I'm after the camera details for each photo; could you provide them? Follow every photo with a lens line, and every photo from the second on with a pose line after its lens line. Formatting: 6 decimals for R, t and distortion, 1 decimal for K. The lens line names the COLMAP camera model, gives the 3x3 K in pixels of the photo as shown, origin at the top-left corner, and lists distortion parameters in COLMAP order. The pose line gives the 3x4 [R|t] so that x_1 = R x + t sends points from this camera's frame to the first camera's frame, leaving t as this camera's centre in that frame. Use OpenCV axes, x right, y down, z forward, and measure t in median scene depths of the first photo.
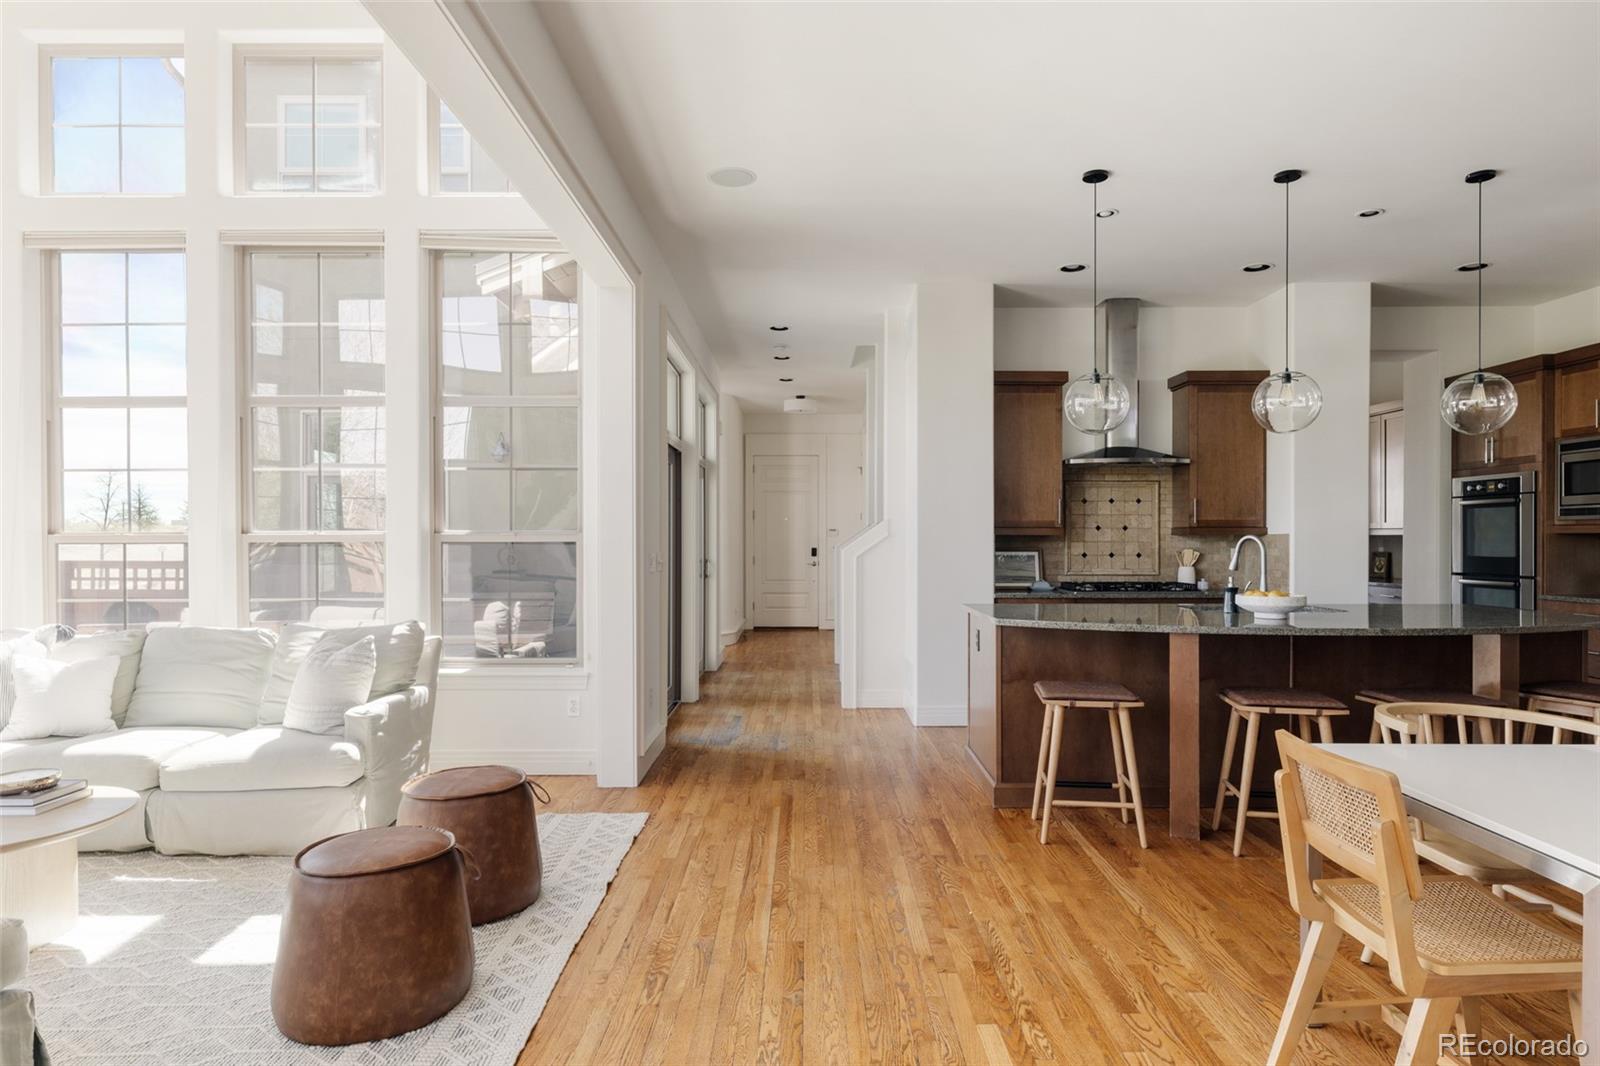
lens RADIAL K [[925.7, 0, 797.2], [0, 925.7, 540.3], [0, 0, 1]] dist [0.002291, 0.000824]
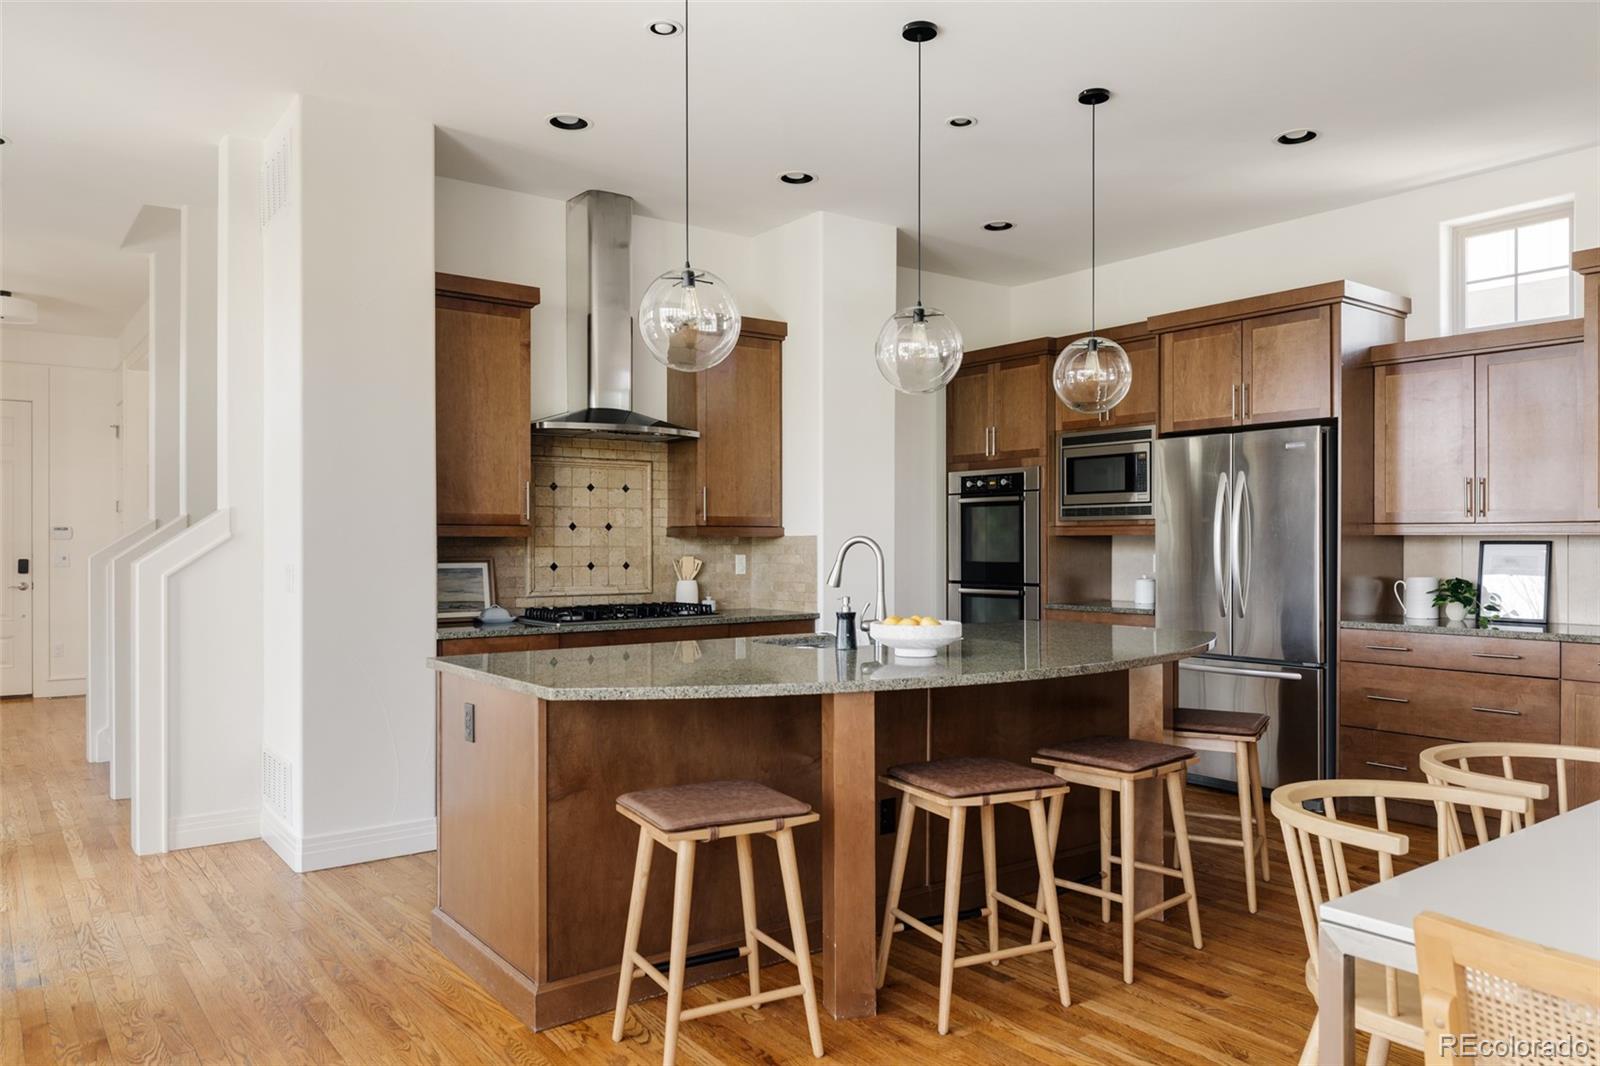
lens RADIAL K [[1109.6, 0, 784.9], [0, 1109.6, 540.5], [0, 0, 1]] dist [0.010493, -0.012722]
pose [[0.793527, -0.000474, 0.608535, -0.051087], [0.003081, 0.999990, -0.003239, 0.000064], [-0.608528, 0.004445, 0.793520, 0.277364]]
